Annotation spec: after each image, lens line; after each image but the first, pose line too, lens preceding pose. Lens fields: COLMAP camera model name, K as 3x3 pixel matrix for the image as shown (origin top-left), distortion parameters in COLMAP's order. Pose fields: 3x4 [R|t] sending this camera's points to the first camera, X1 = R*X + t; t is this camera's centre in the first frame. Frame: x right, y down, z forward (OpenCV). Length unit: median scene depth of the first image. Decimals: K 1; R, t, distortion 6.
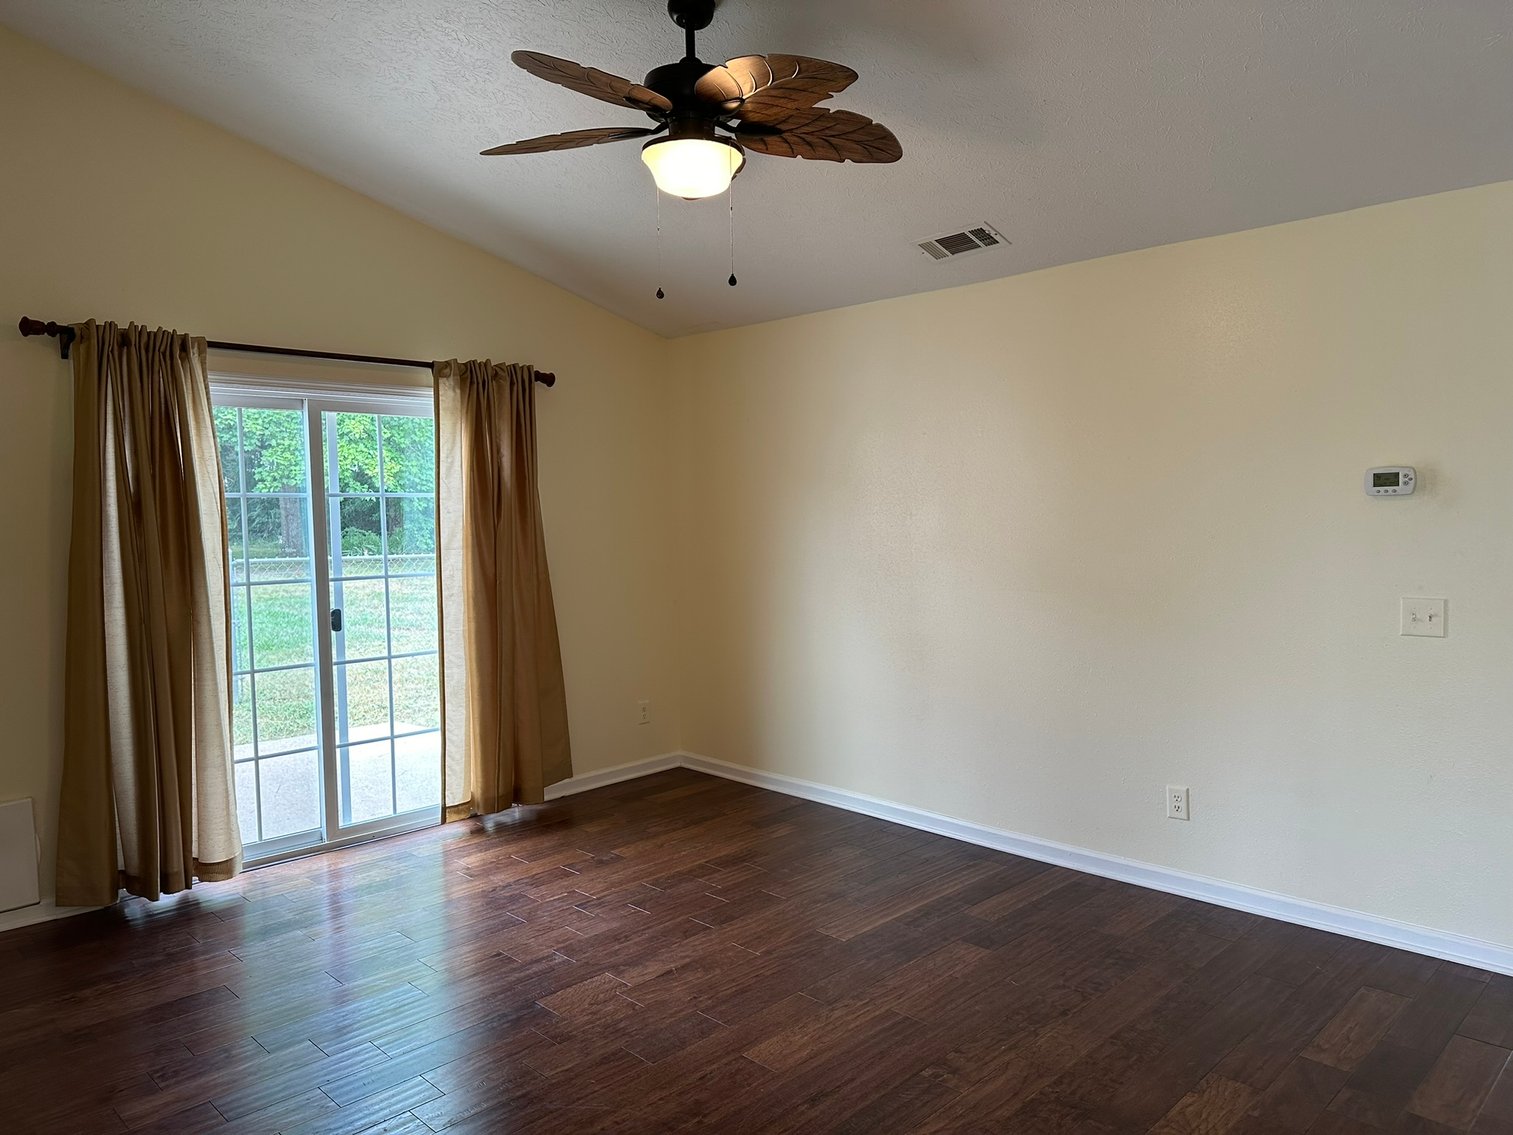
lens RADIAL K [[1070.4, 0, 771.2], [0, 1070.4, 576.8], [0, 0, 1]] dist [0.039044, -0.037595]
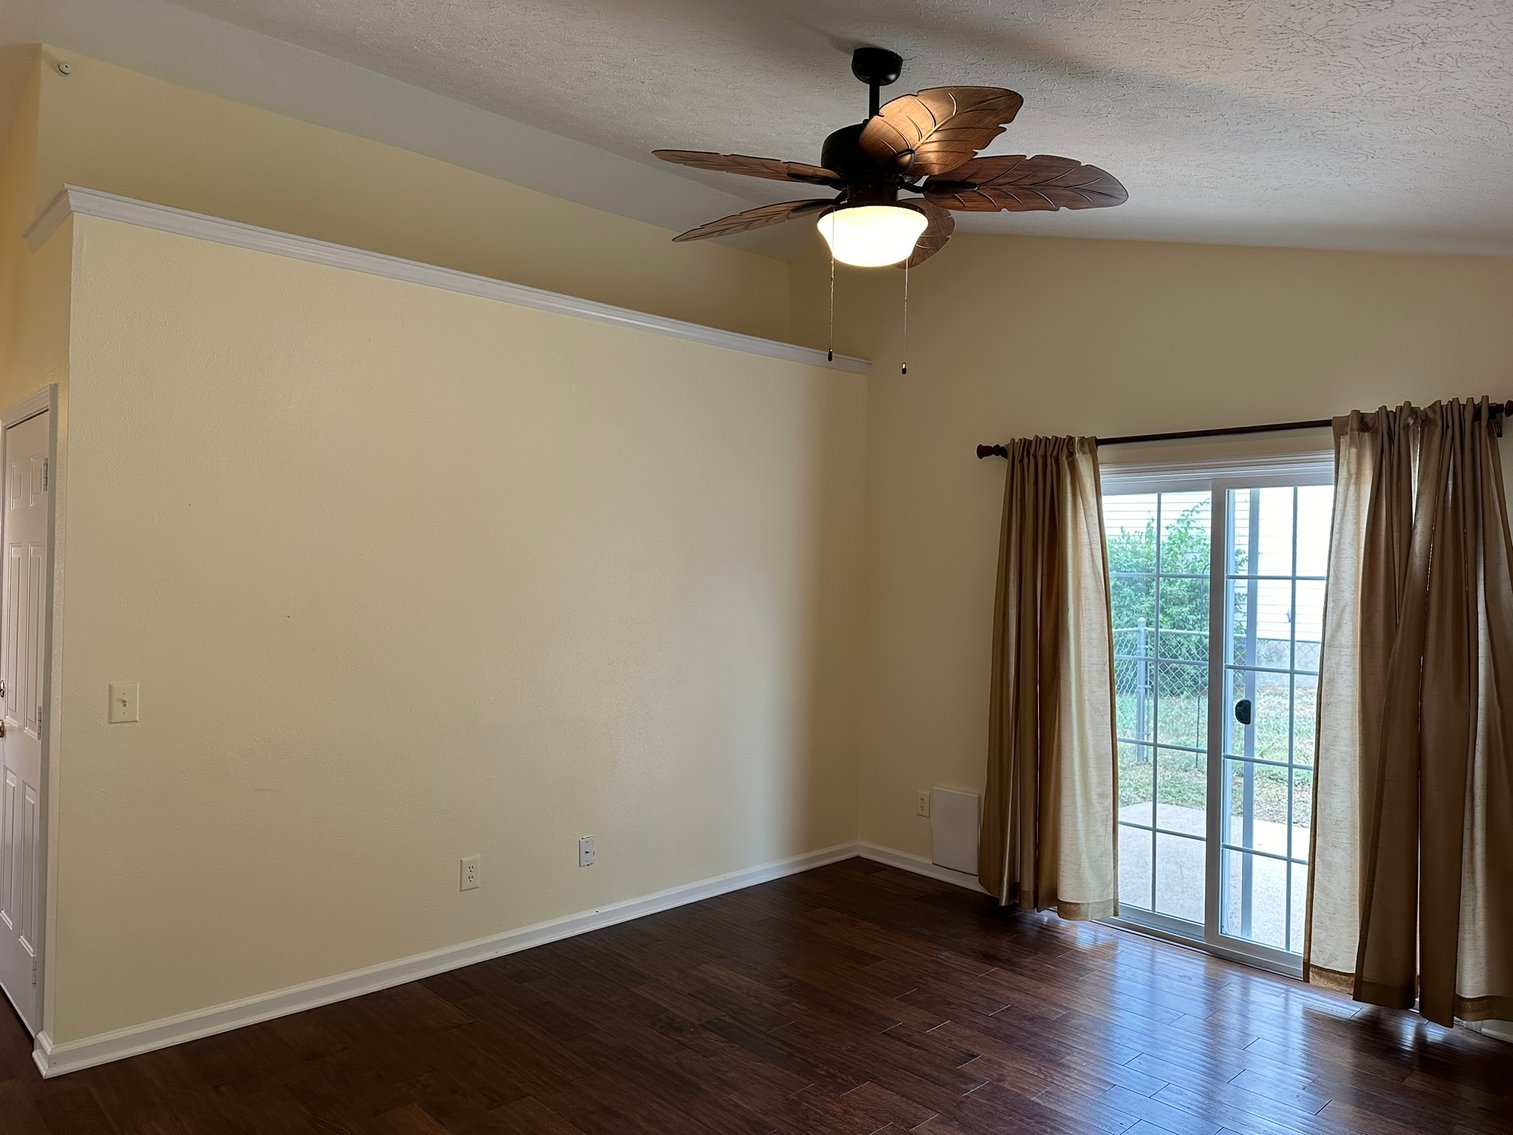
lens RADIAL K [[1070.4, 0, 750.3], [0, 1070.4, 564.1], [0, 0, 1]] dist [0.039044, -0.037595]
pose [[-0.059166, 0.016163, -0.998117, 0.545899], [-0.076179, 0.996880, 0.020658, -0.072887], [0.995337, 0.077258, -0.057750, 0.621518]]
